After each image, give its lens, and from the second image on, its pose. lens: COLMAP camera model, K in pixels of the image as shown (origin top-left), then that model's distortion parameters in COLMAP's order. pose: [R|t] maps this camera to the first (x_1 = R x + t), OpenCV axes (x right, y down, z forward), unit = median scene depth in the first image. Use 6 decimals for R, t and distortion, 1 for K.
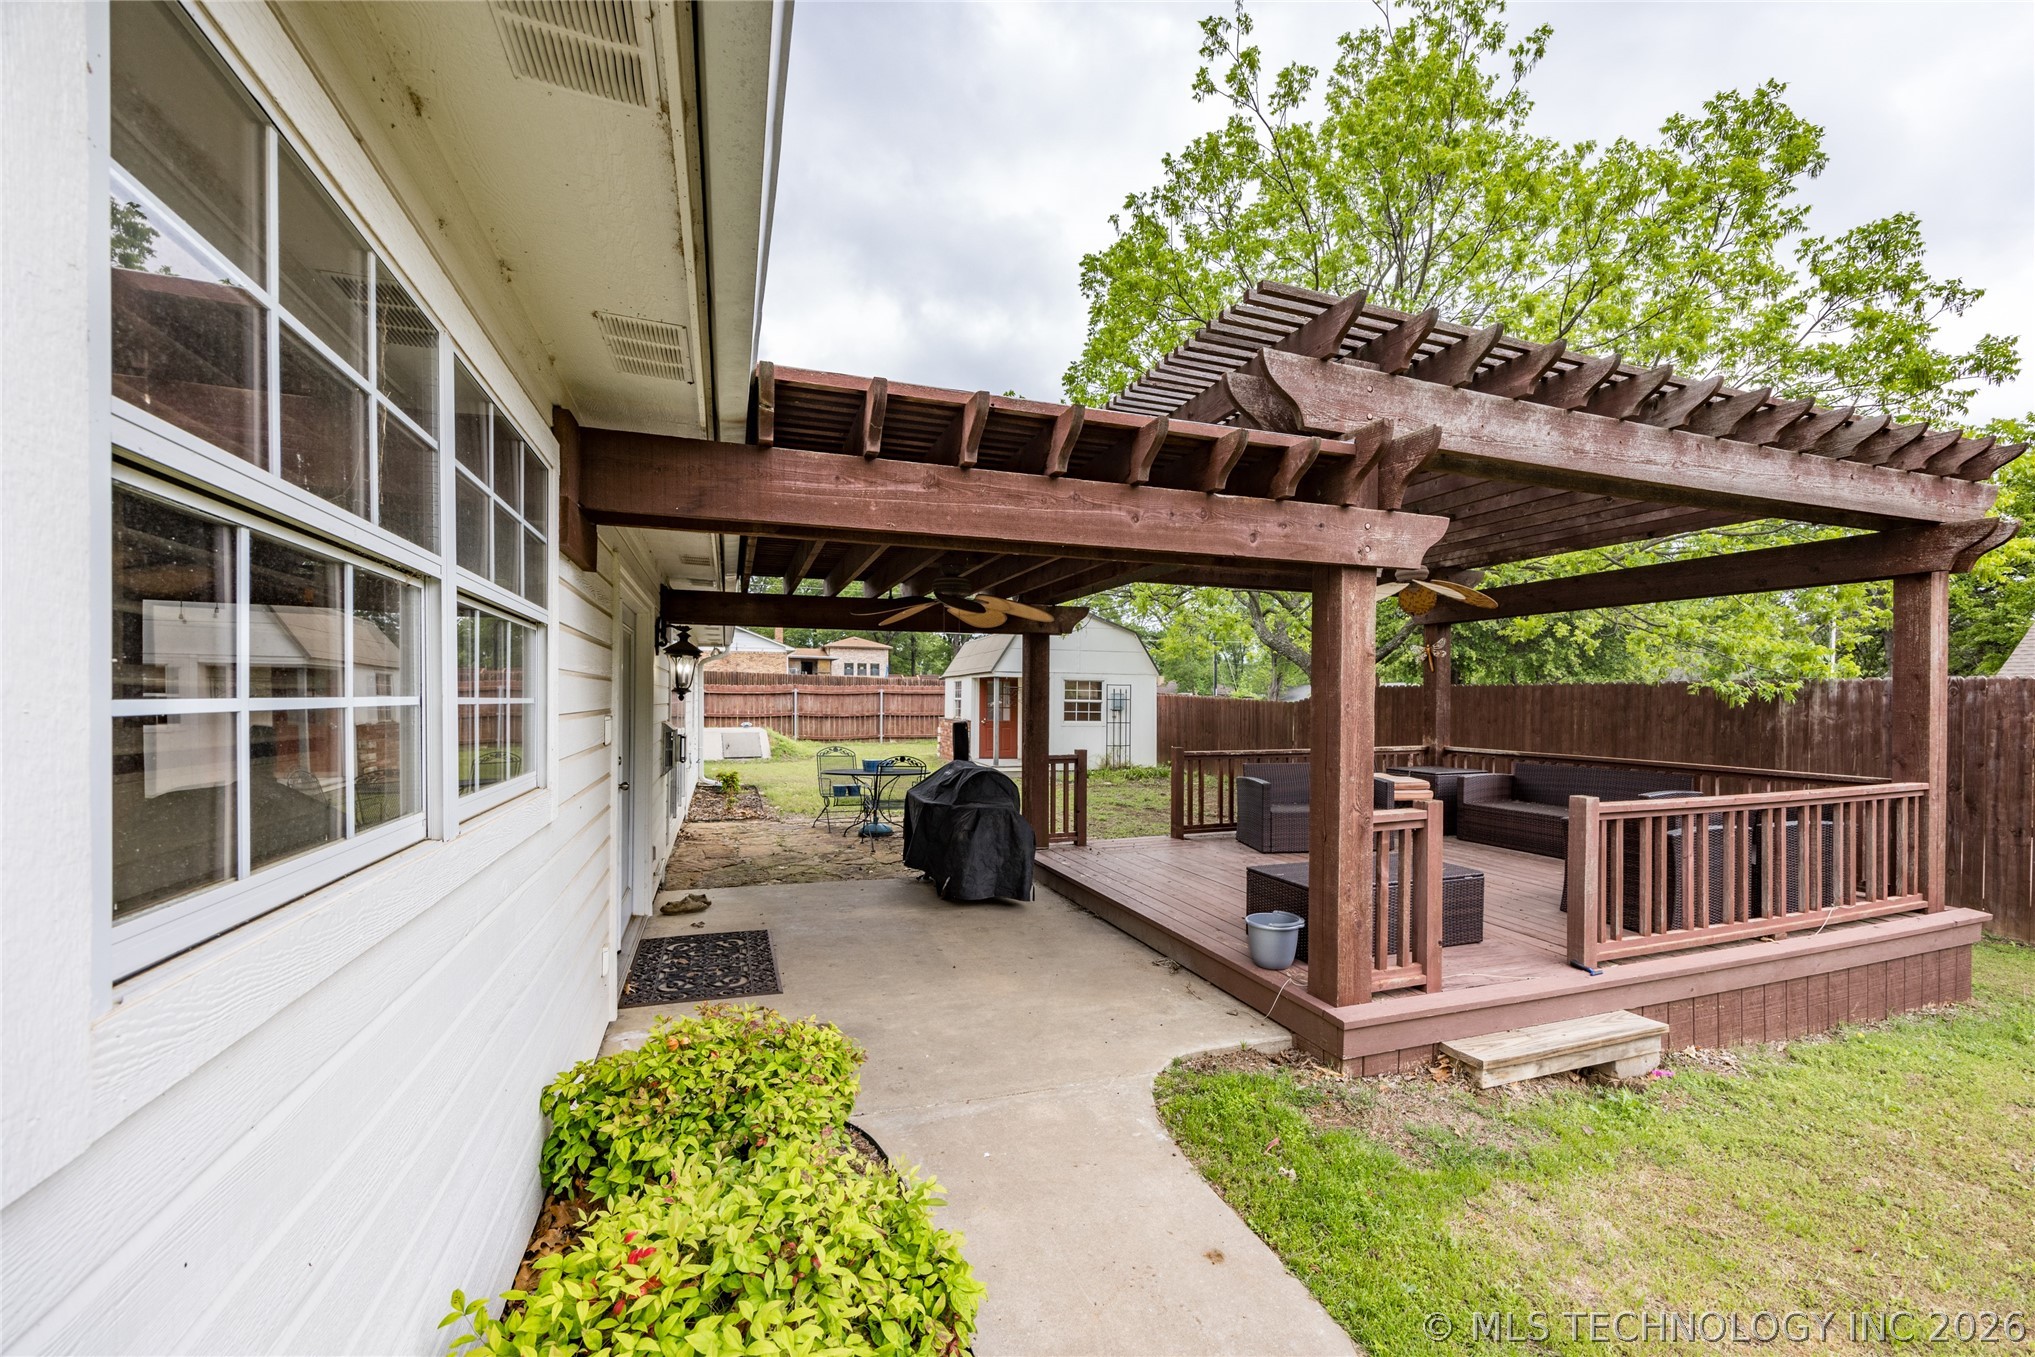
lens RADIAL K [[830.0, 0, 1065.9], [0, 830.0, 695.9], [0, 0, 1]] dist [-0.001815, -0.000083]
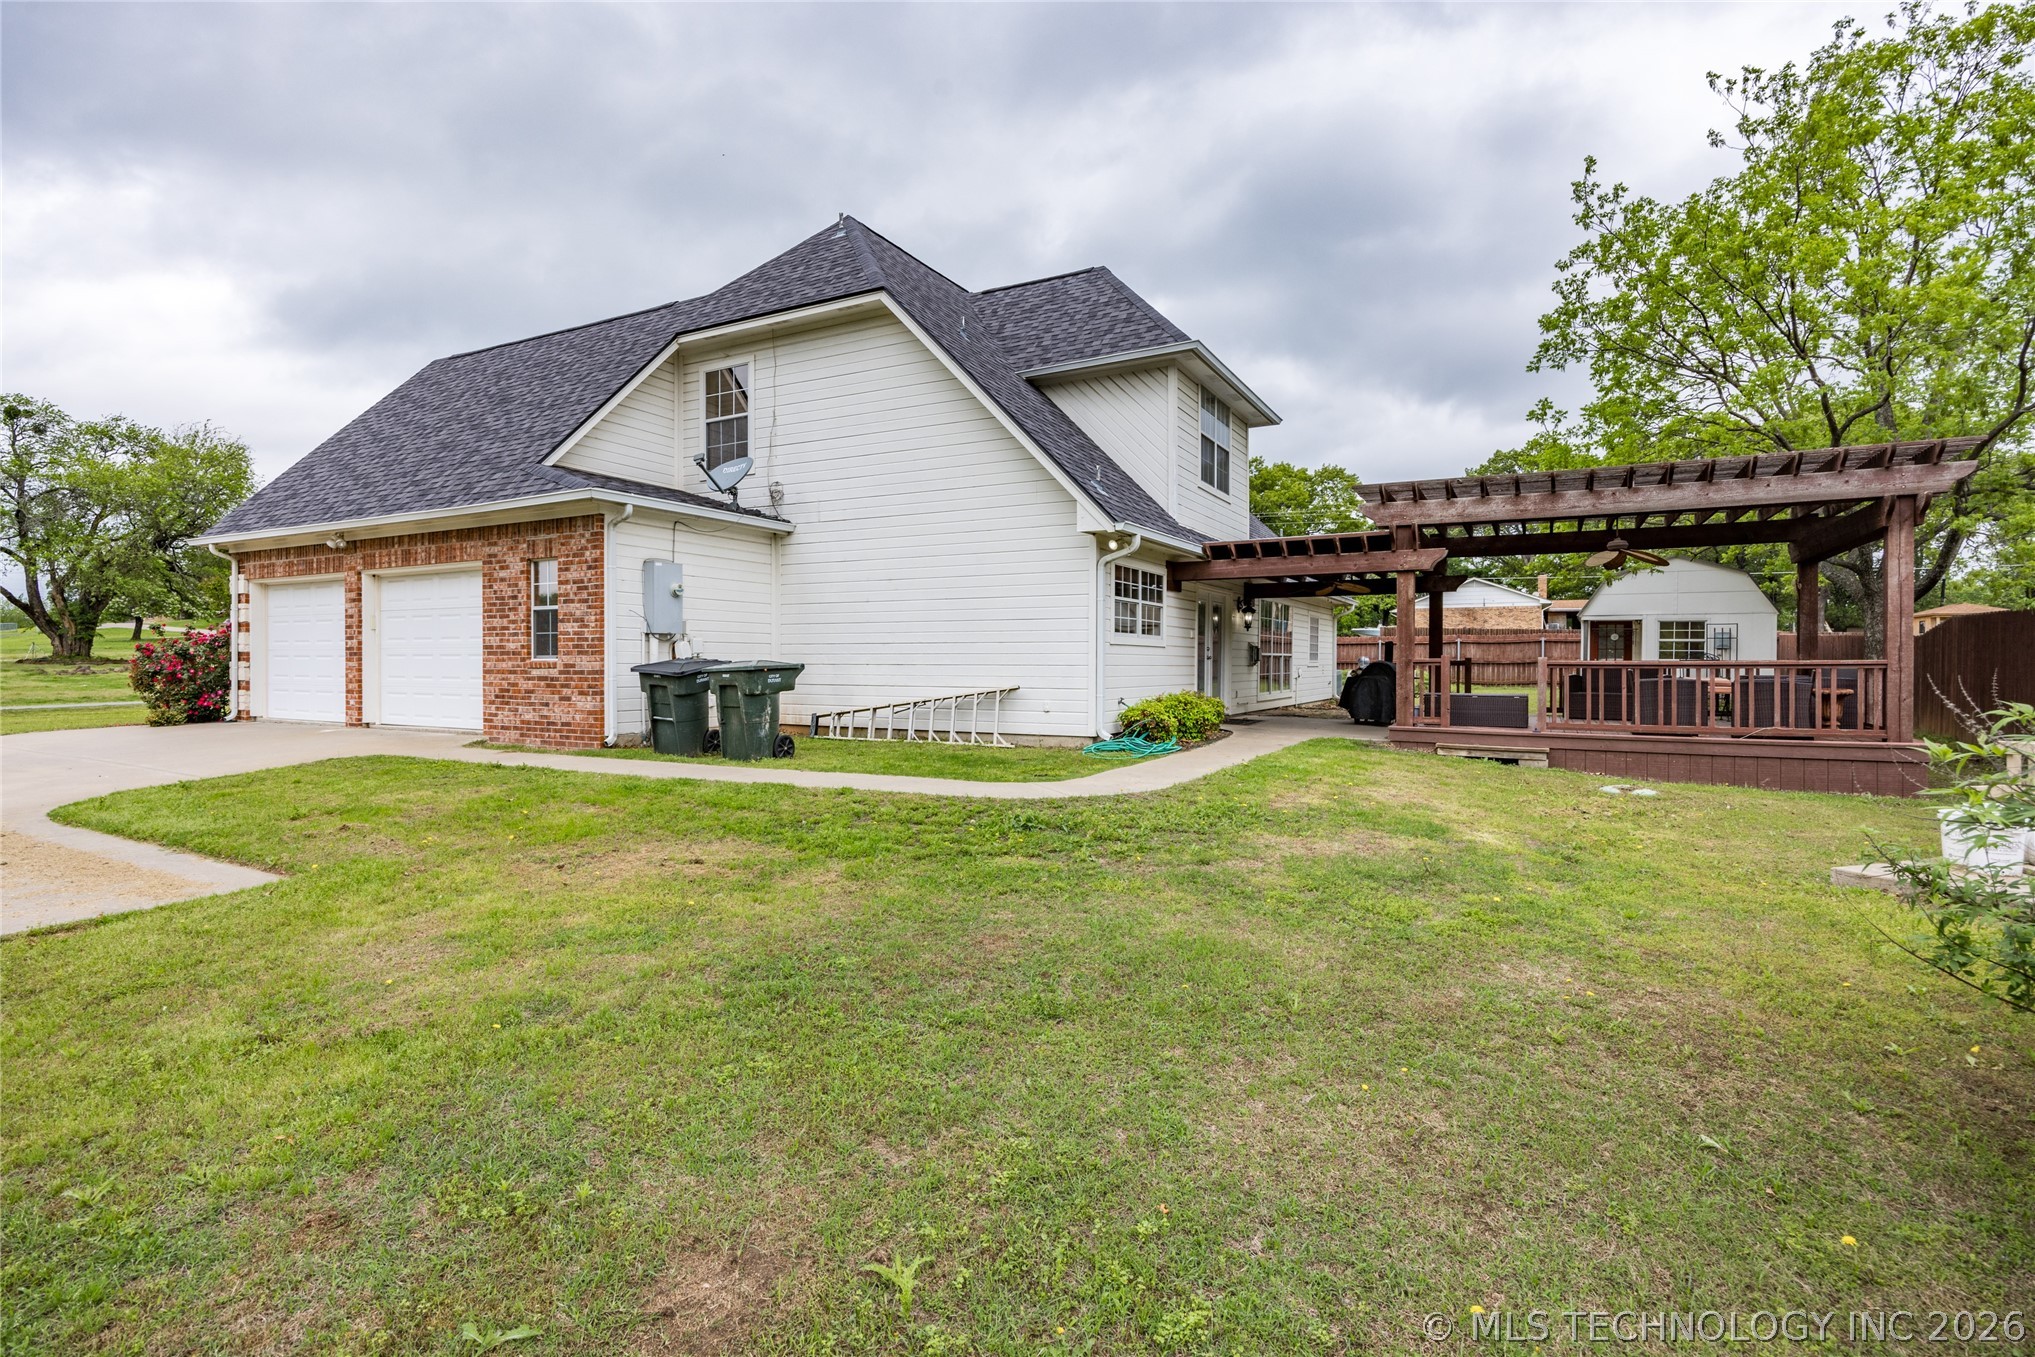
lens RADIAL K [[993.8, 0, 1010.1], [0, 993.8, 667.1], [0, 0, 1]] dist [-0.009396, -0.000013]
pose [[0.635558, -0.000184, -0.772053, 0.344874], [0.002970, 0.999993, 0.002206, 0.026591], [0.772048, -0.003695, 0.635554, -0.356648]]
